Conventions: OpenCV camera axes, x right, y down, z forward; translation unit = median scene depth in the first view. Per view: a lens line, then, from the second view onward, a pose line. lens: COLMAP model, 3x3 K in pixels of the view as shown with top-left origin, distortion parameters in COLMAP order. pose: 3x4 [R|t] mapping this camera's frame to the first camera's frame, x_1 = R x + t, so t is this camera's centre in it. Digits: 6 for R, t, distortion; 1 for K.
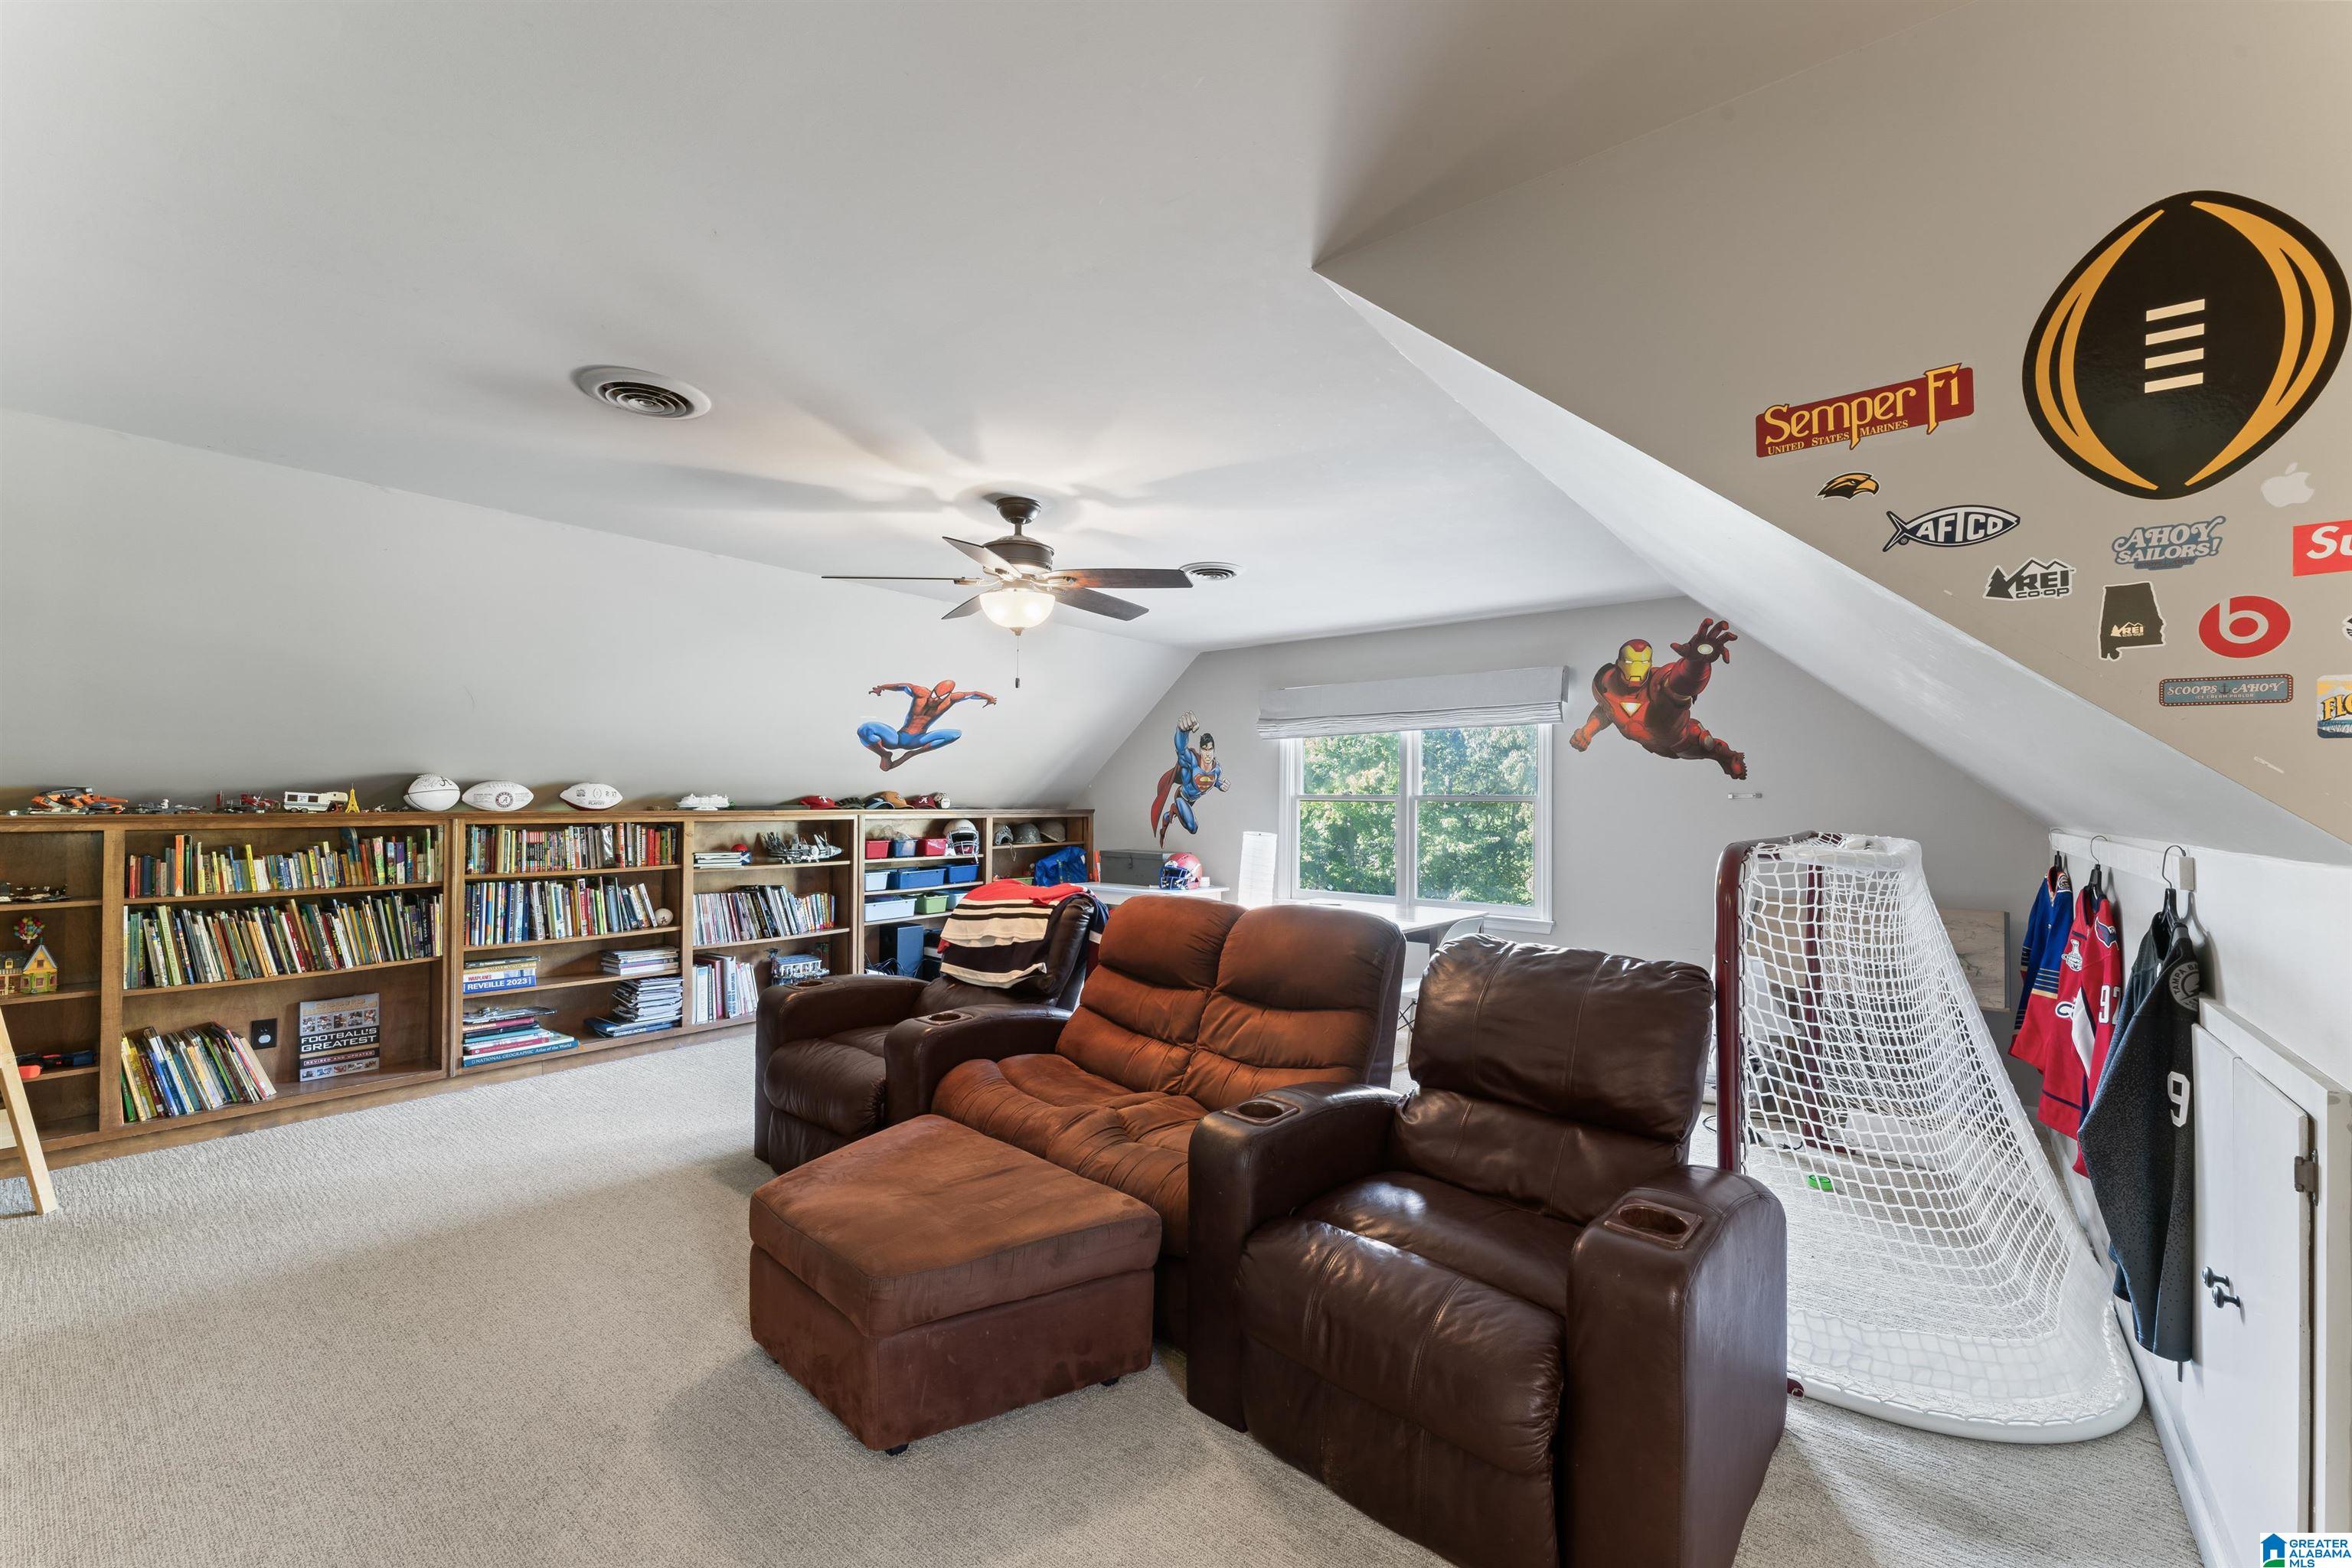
lens RADIAL K [[956.4, 0, 1168.0], [0, 956.4, 792.0], [0, 0, 1]] dist [0.003558, 0.000104]
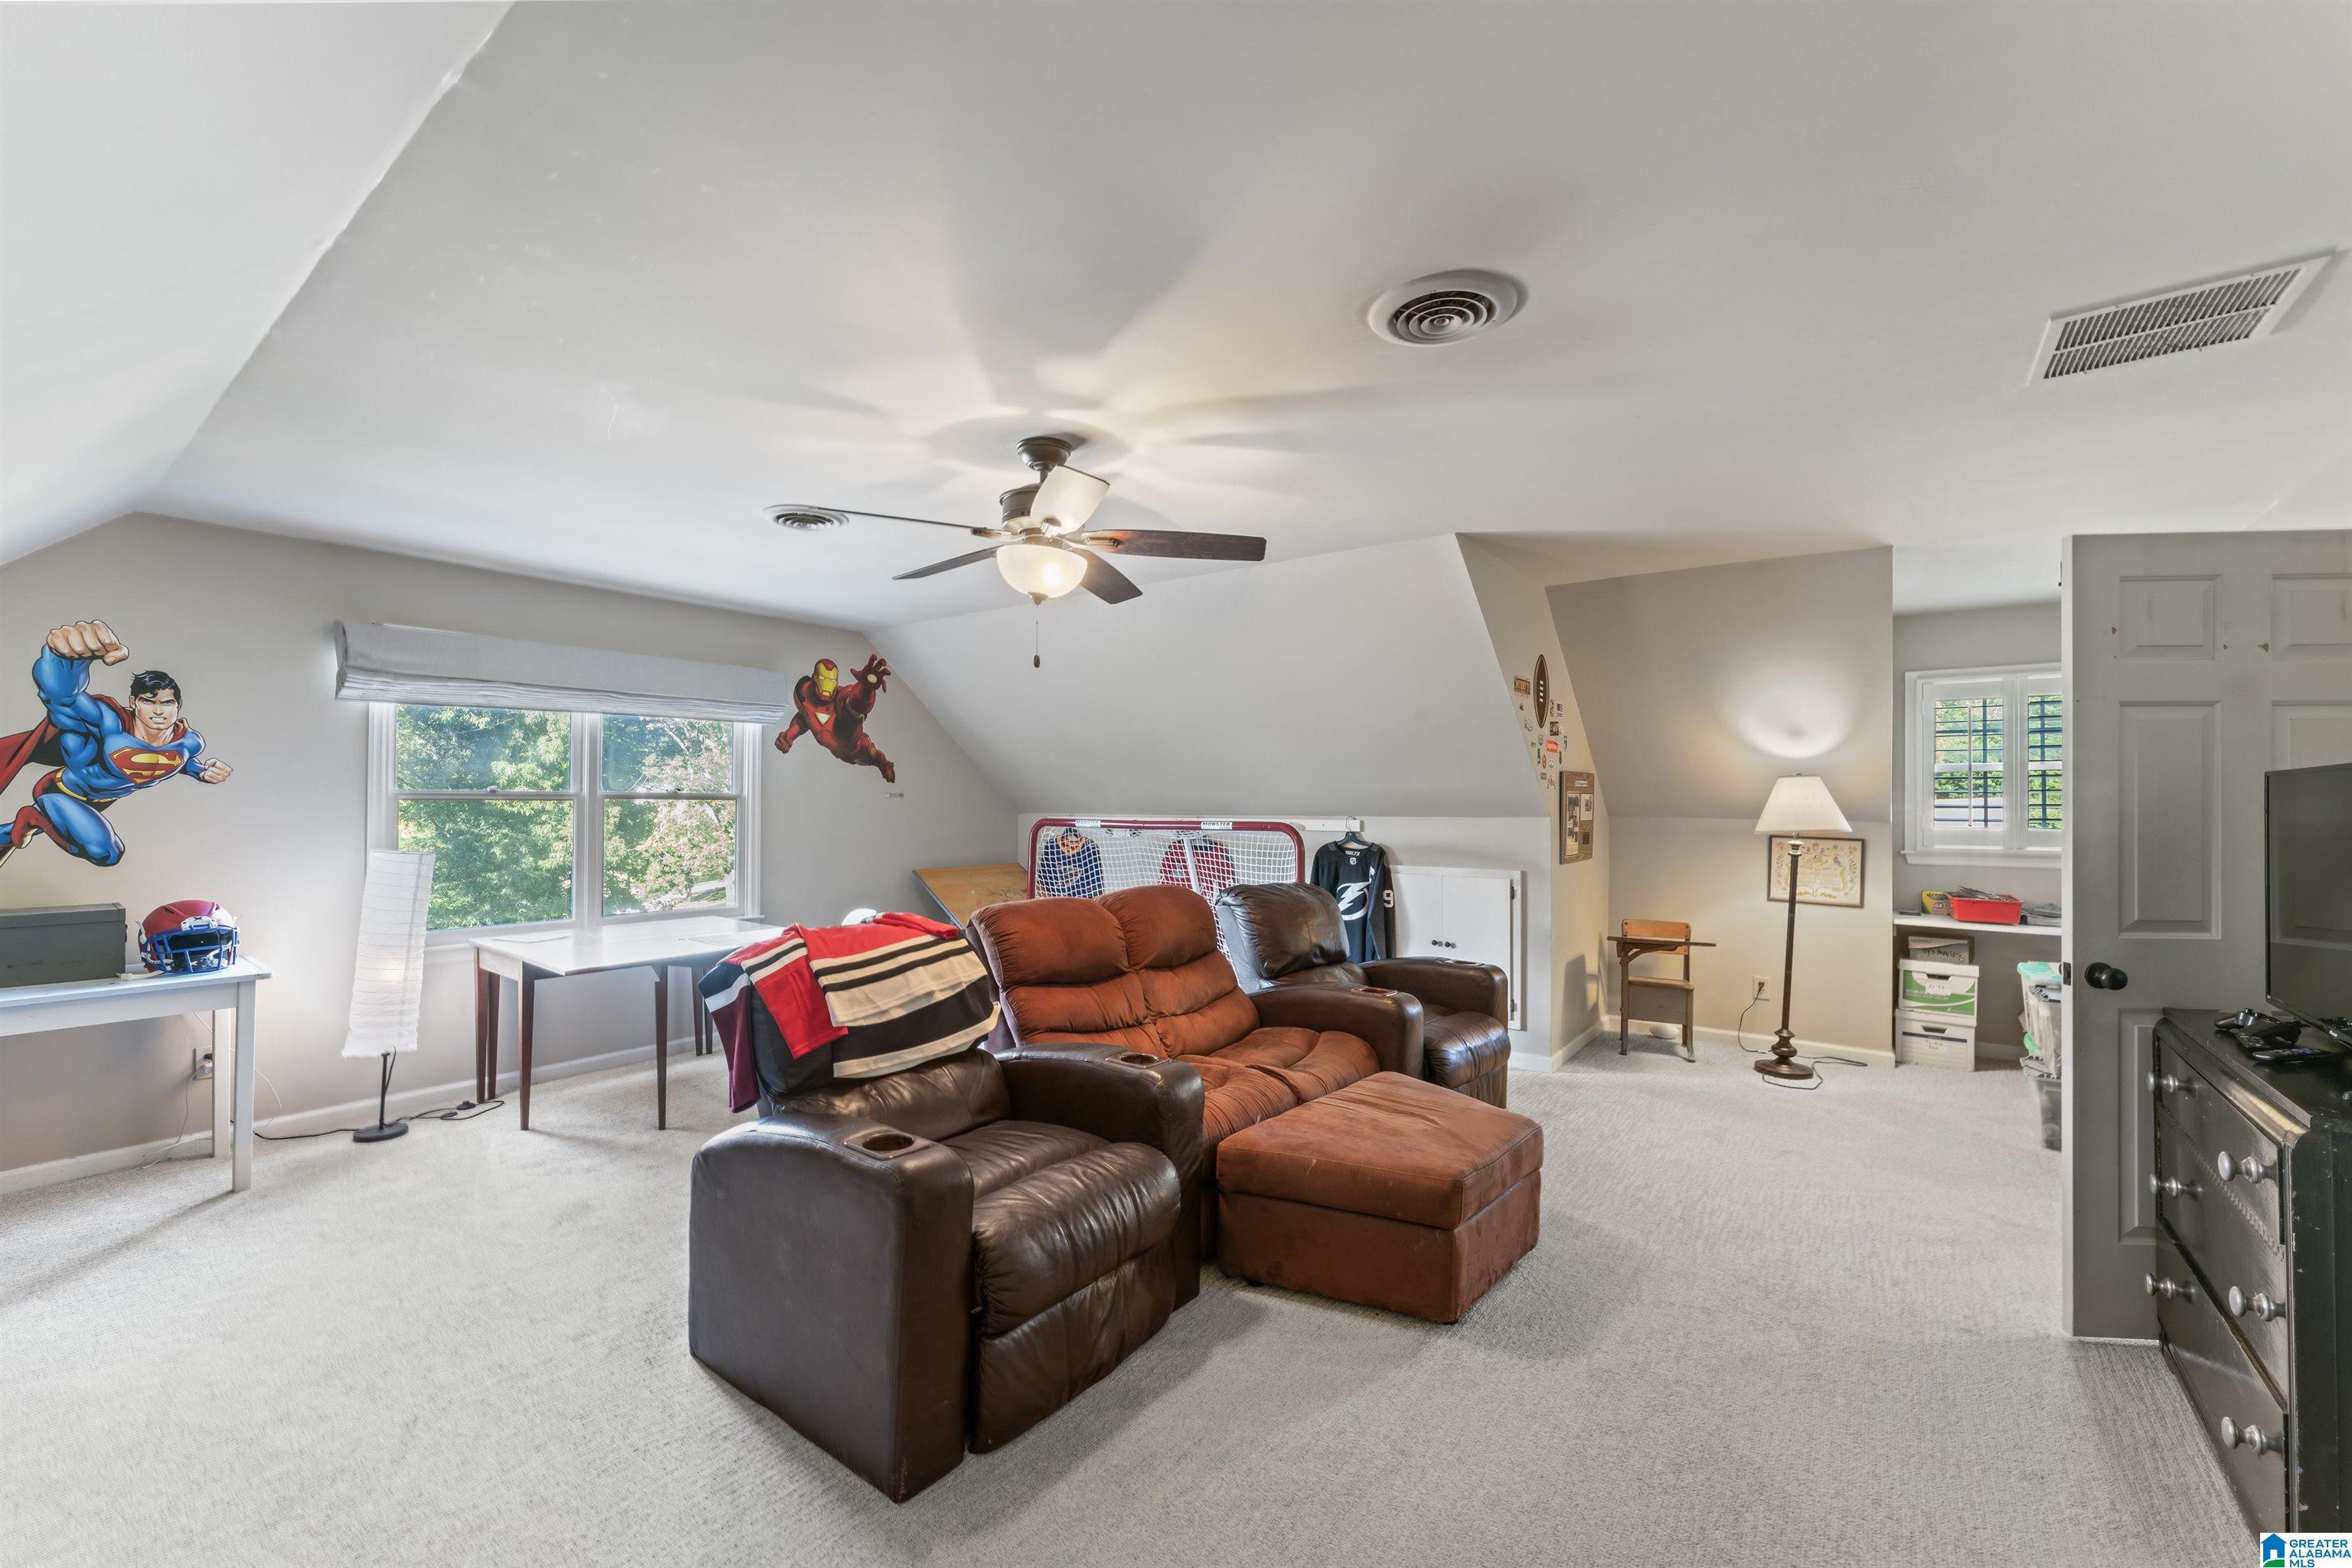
lens RADIAL K [[956.4, 0, 1169.1], [0, 956.4, 789.4], [0, 0, 1]] dist [0.003558, 0.000104]
pose [[-0.035972, 0.006925, 0.999329, -0.681641], [-0.011326, 0.999909, -0.007336, 0.001068], [-0.999289, -0.011583, -0.035890, 0.632472]]
